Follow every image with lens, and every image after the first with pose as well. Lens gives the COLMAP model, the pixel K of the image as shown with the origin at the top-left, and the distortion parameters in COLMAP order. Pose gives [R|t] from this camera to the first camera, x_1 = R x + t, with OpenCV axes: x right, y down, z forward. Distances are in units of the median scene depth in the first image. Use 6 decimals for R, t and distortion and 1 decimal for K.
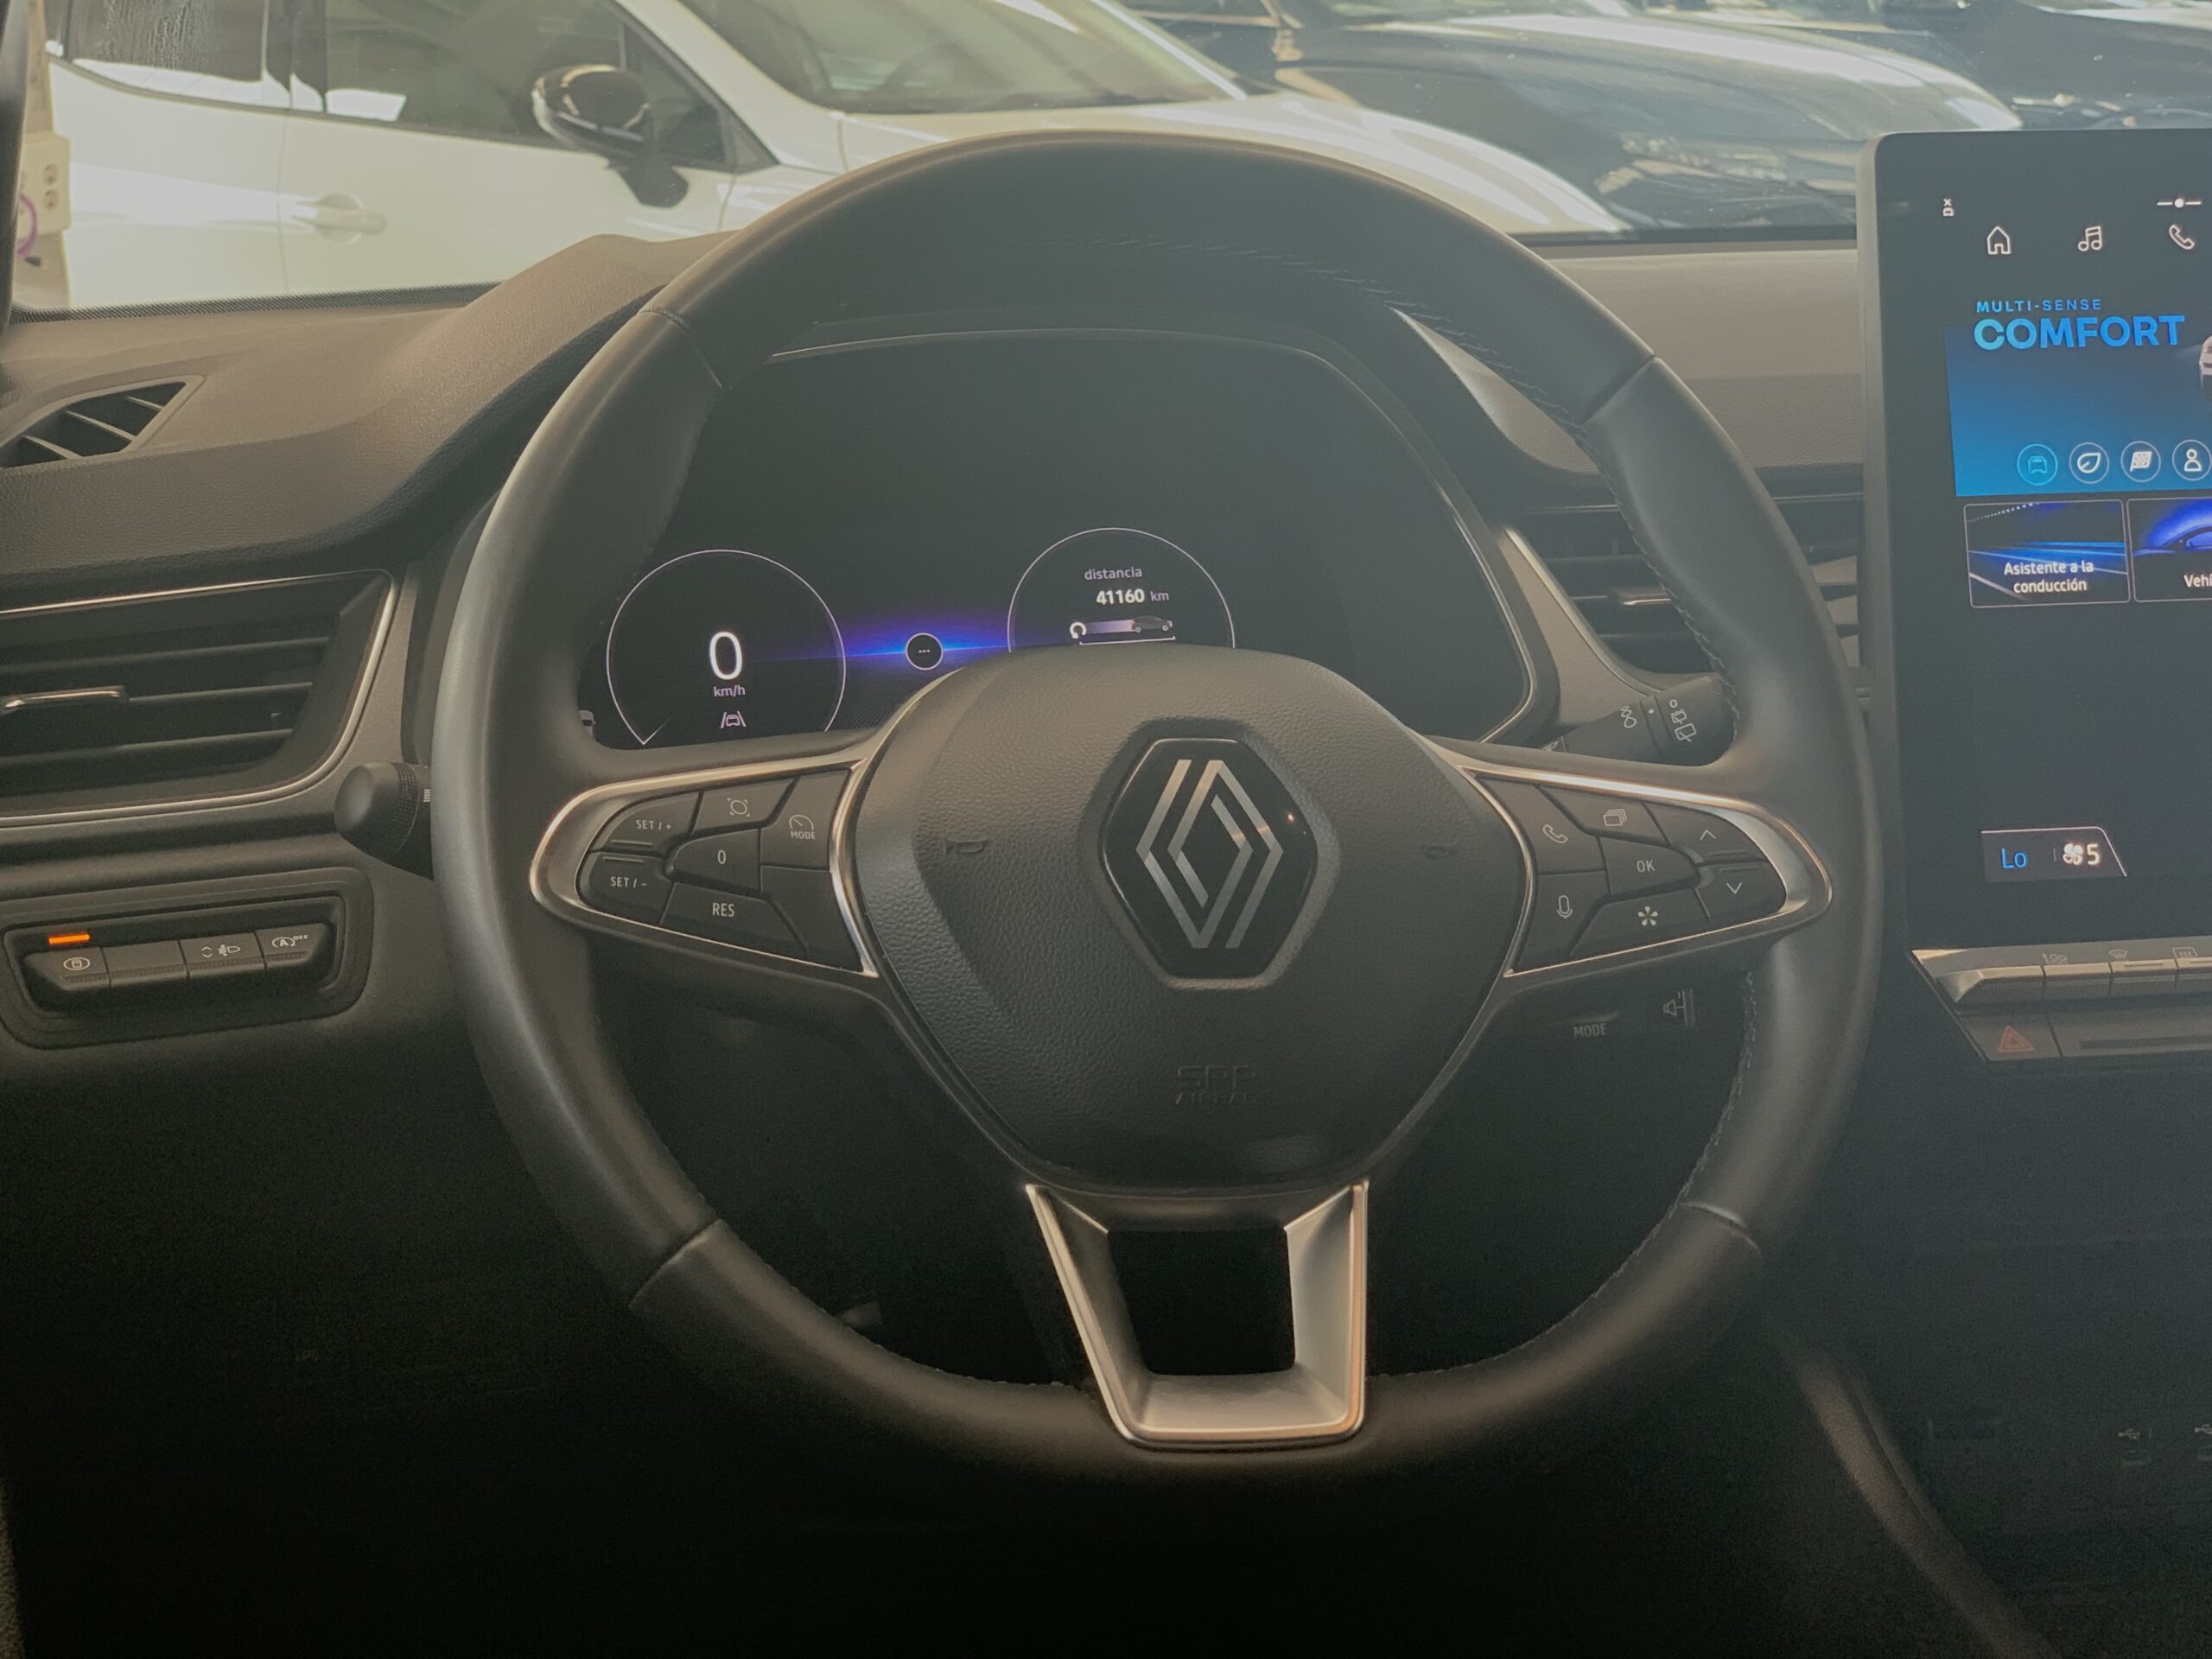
lens RADIAL K [[3335.0, 0, 1114.8], [0, 3335.0, 869.0], [0, 0, 1]] dist [0.026514, 0.000000]
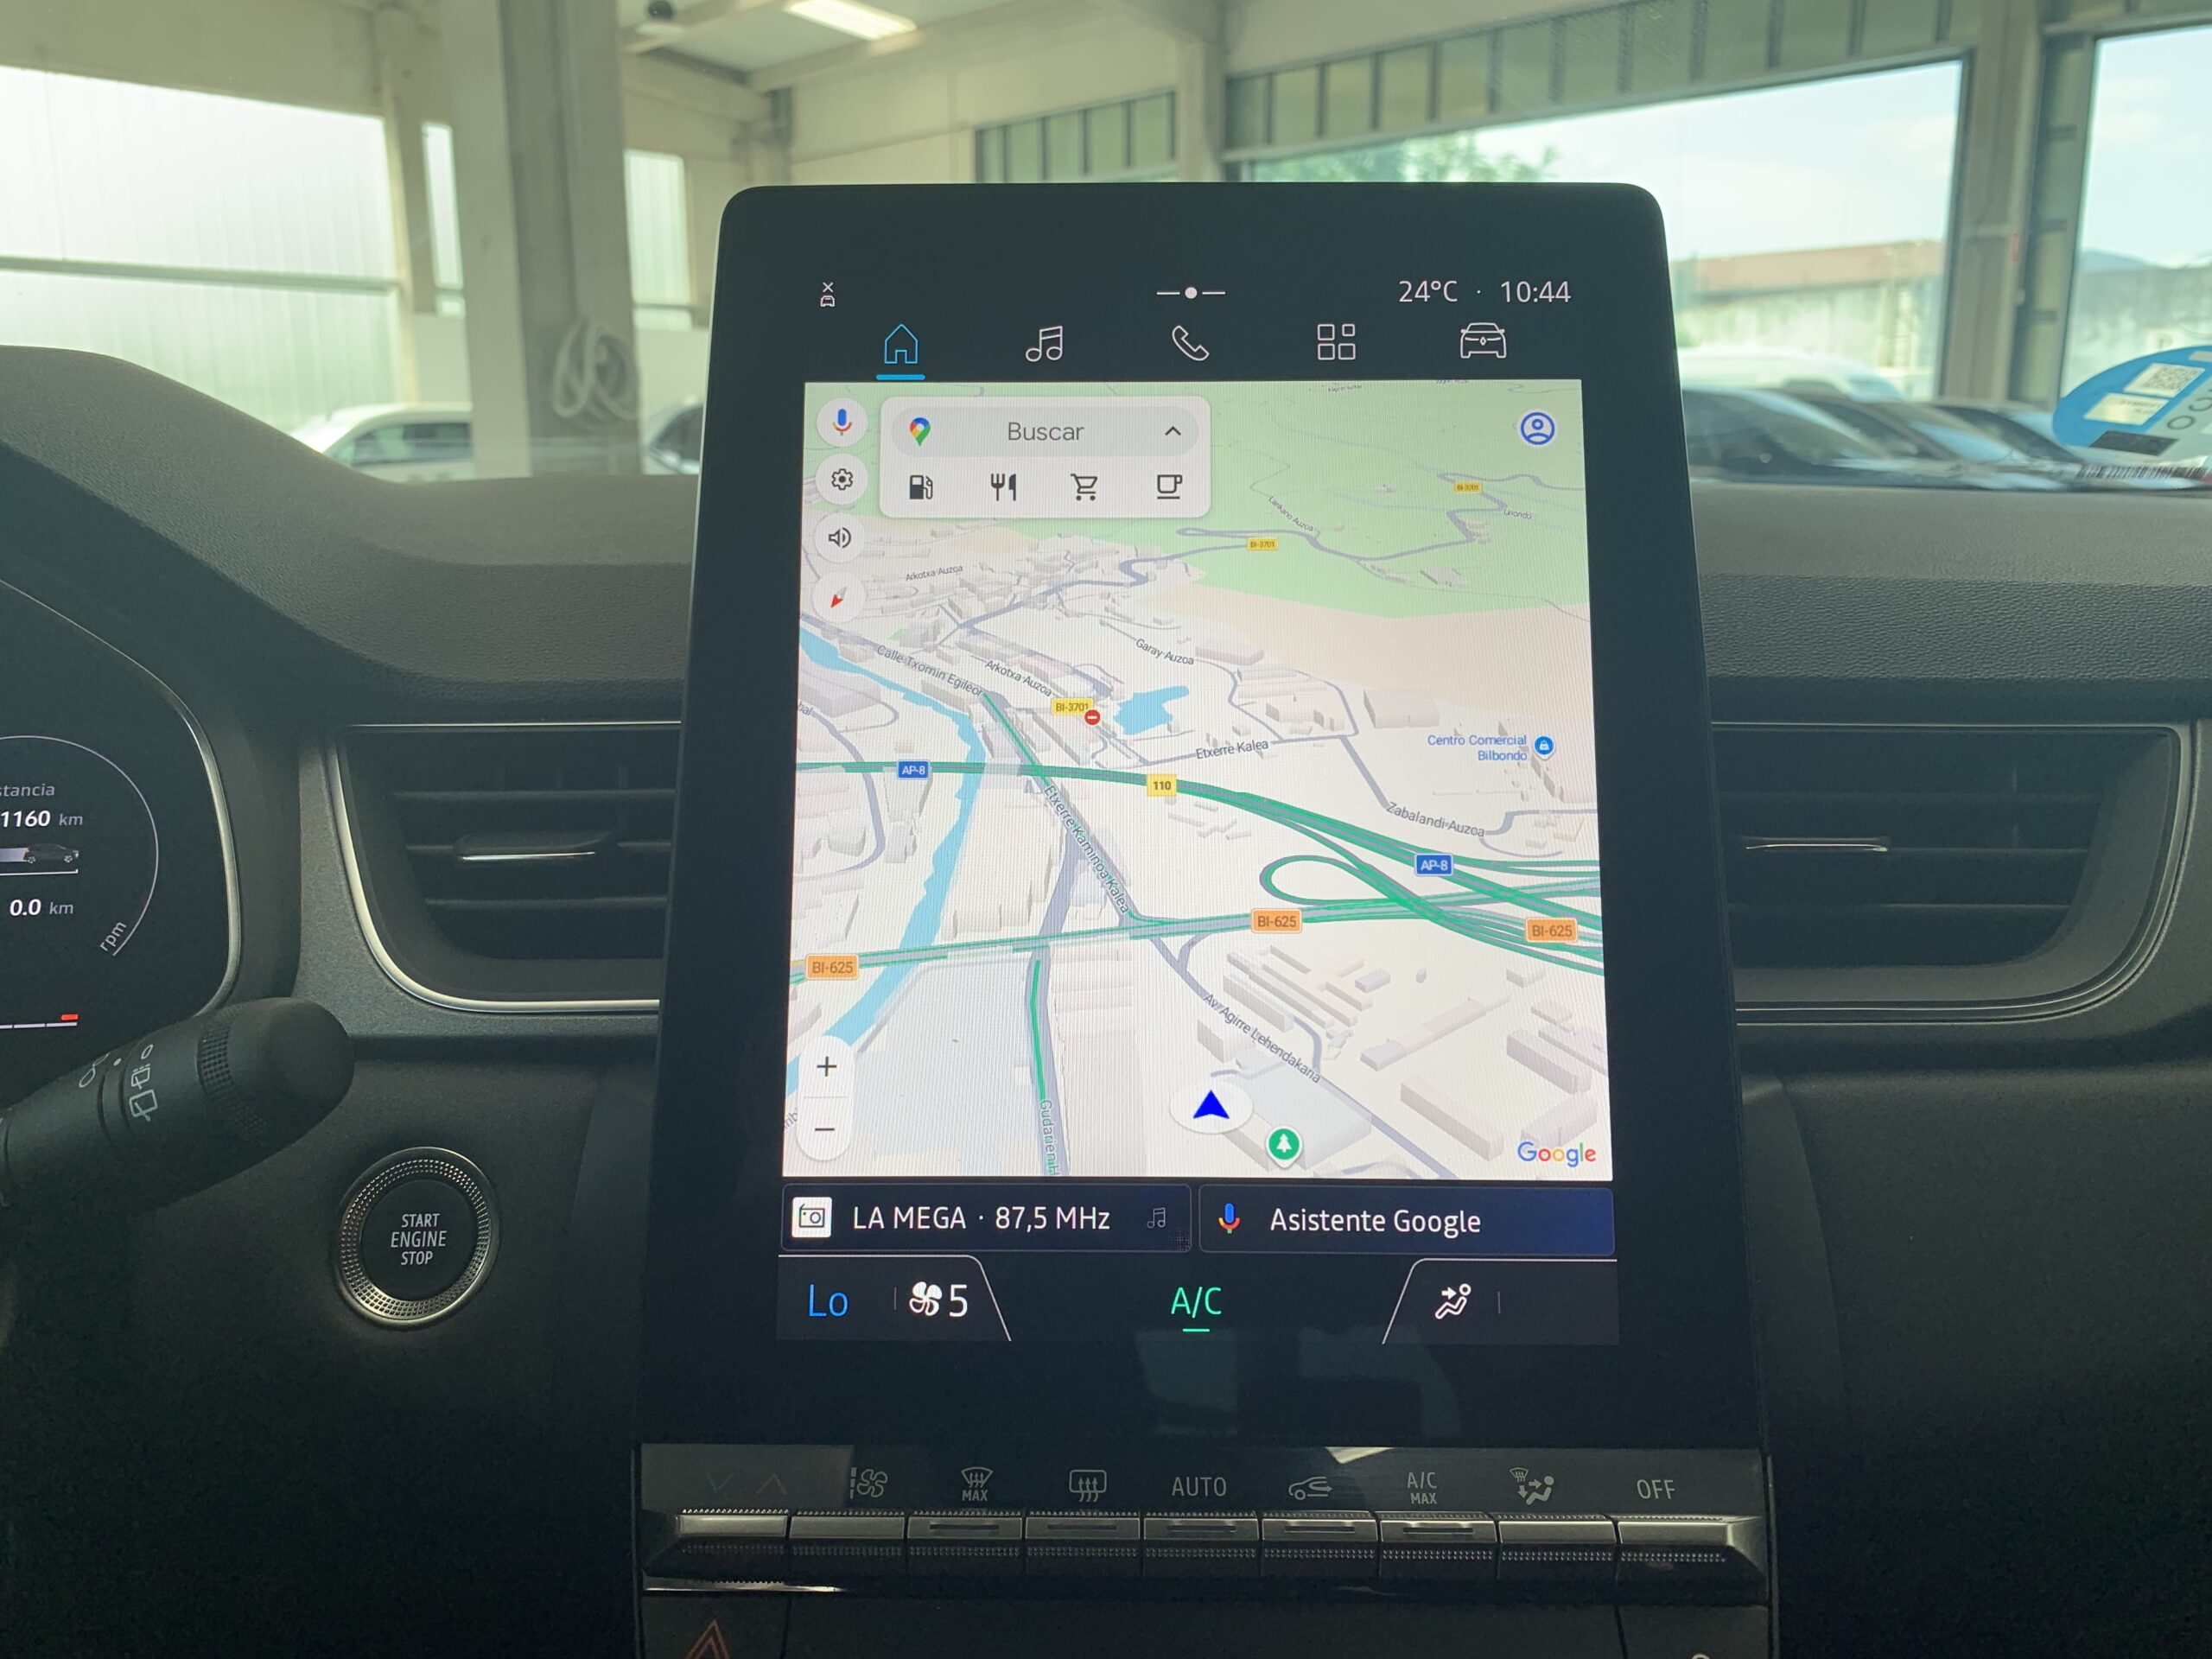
lens RADIAL K [[1688.5, 0, 1089.1], [0, 1688.5, 838.5], [0, 0, 1]] dist [0.025750, -0.042029]
pose [[0.988316, 0.036313, -0.148028, 0.357939], [-0.042299, 0.998401, -0.037496, -0.079233], [0.146430, 0.043319, 0.988272, 0.682732]]
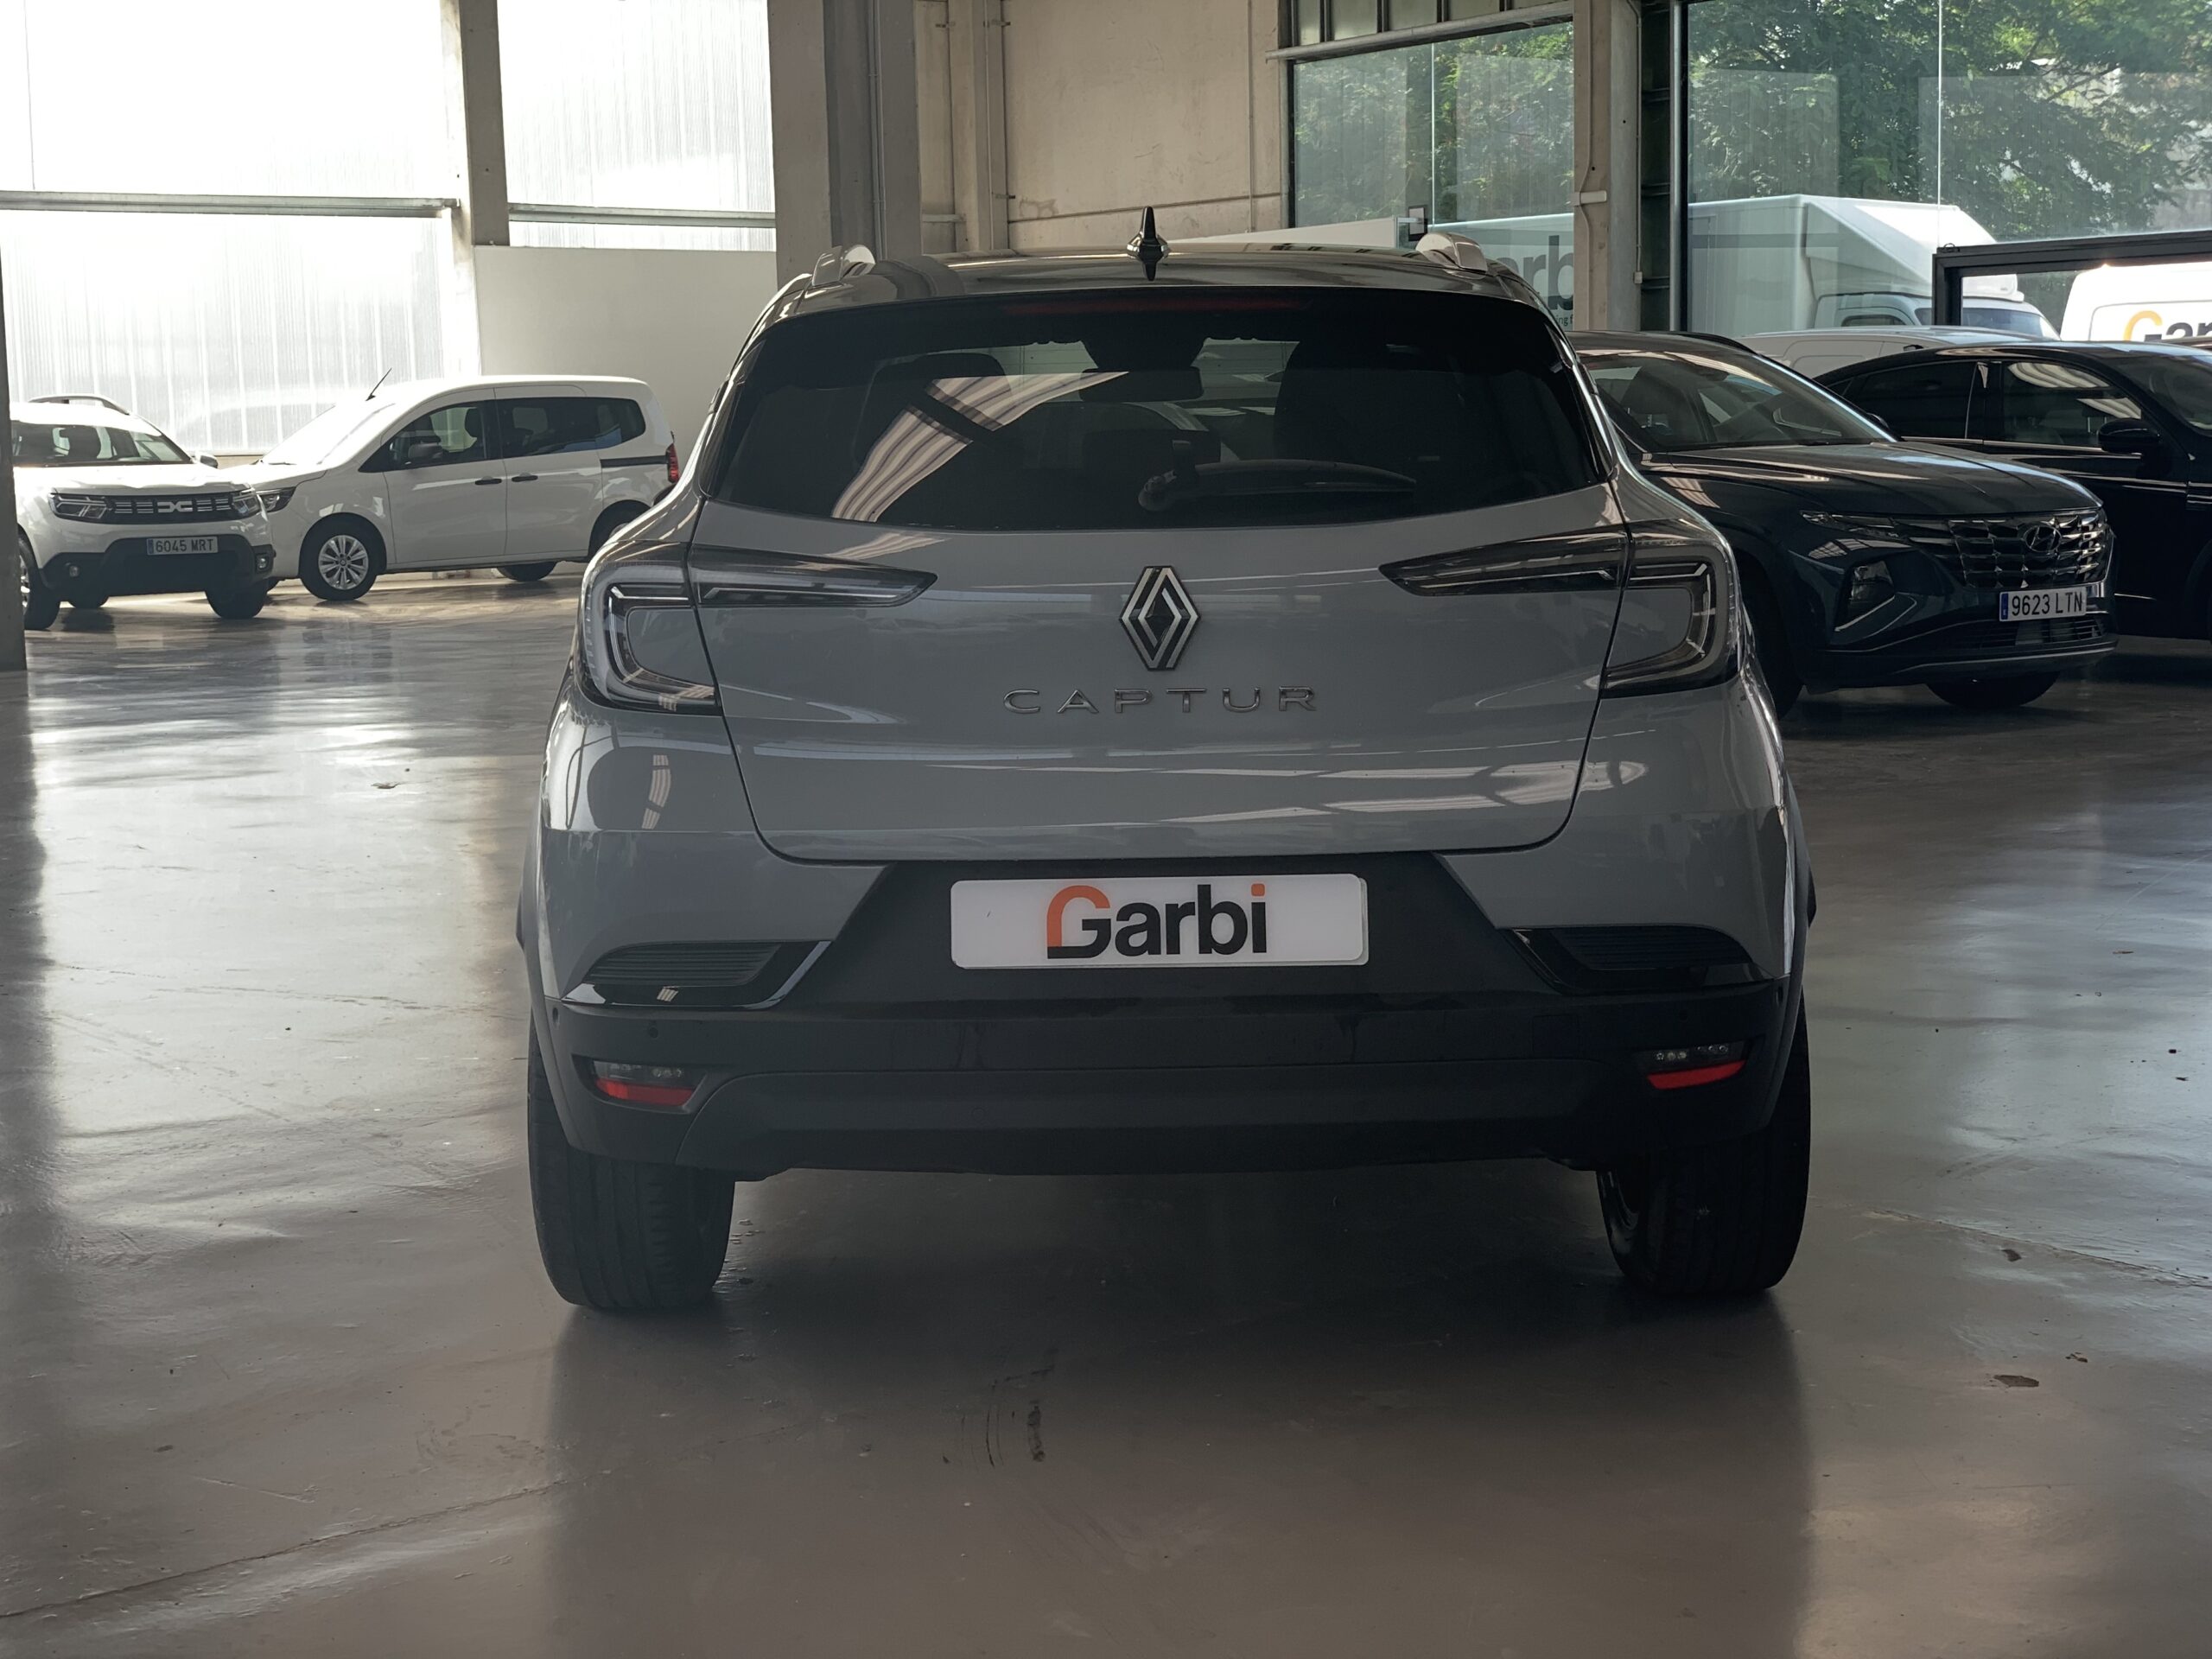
lens RADIAL K [[3335.0, 0, 1099.8], [0, 3335.0, 832.3], [0, 0, 1]] dist [0.026514, 0.000000]
pose [[0.959773, 0.020538, -0.280024, 1.992289], [-0.058158, 0.990234, -0.126705, 1.270010], [0.274687, 0.137894, 0.951595, -4.938939]]
